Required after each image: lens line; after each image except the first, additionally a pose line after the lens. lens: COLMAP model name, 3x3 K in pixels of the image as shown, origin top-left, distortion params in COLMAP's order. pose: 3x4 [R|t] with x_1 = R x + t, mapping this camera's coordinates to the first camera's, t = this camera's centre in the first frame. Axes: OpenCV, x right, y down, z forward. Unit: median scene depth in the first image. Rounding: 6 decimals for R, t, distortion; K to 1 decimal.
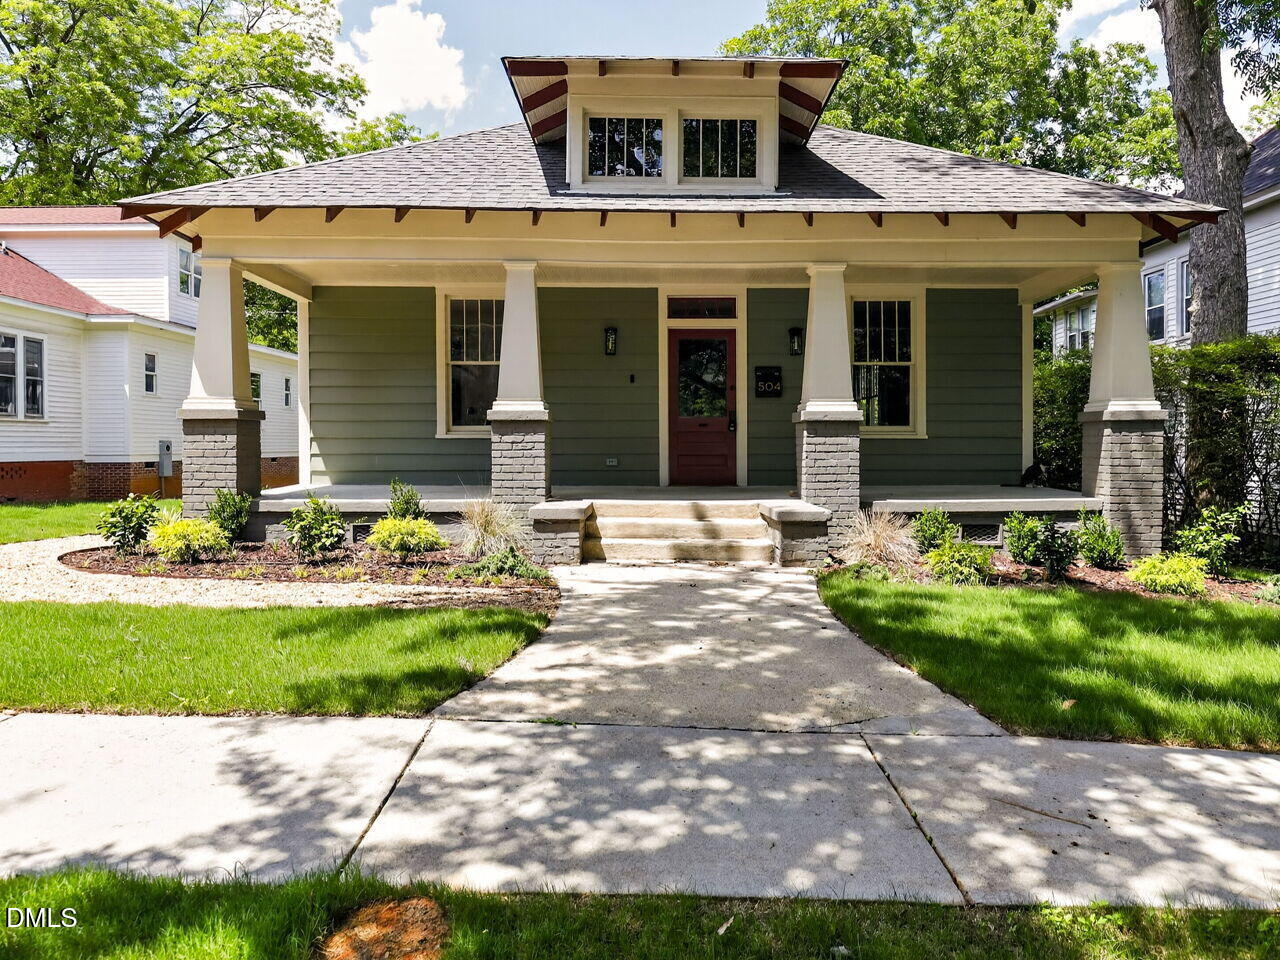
lens RADIAL K [[689.1, 0, 633.3], [0, 689.1, 460.8], [0, 0, 1]] dist [0.000454, -0.001790]
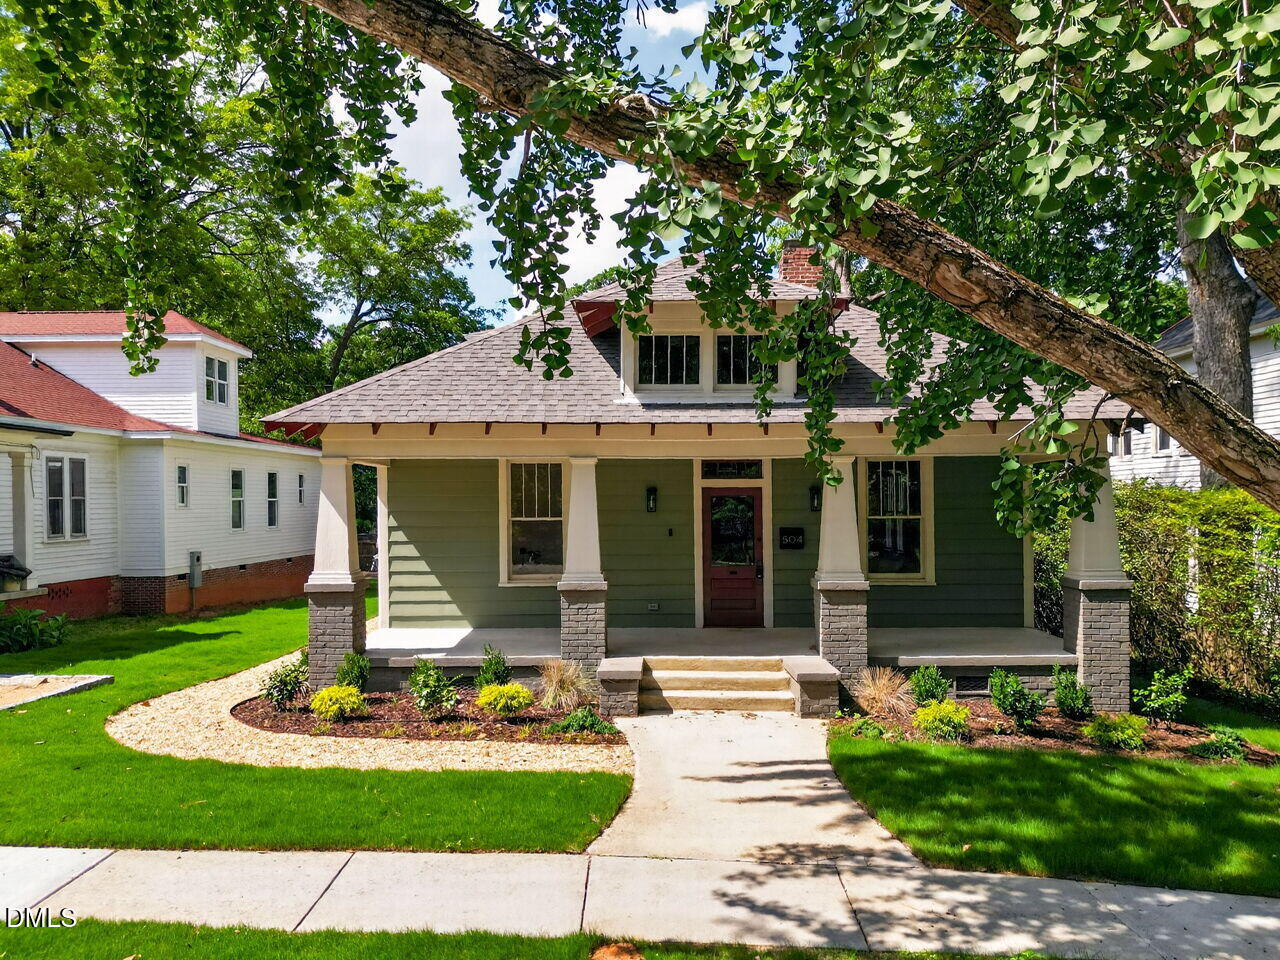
lens RADIAL K [[829.4, 0, 624.2], [0, 829.4, 483.6], [0, 0, 1]] dist [0.039165, 0.001525]
pose [[0.999818, -0.003527, -0.018760, -0.058010], [0.003061, 0.999687, -0.024817, -0.185026], [0.018842, 0.024755, 0.999516, -0.411719]]
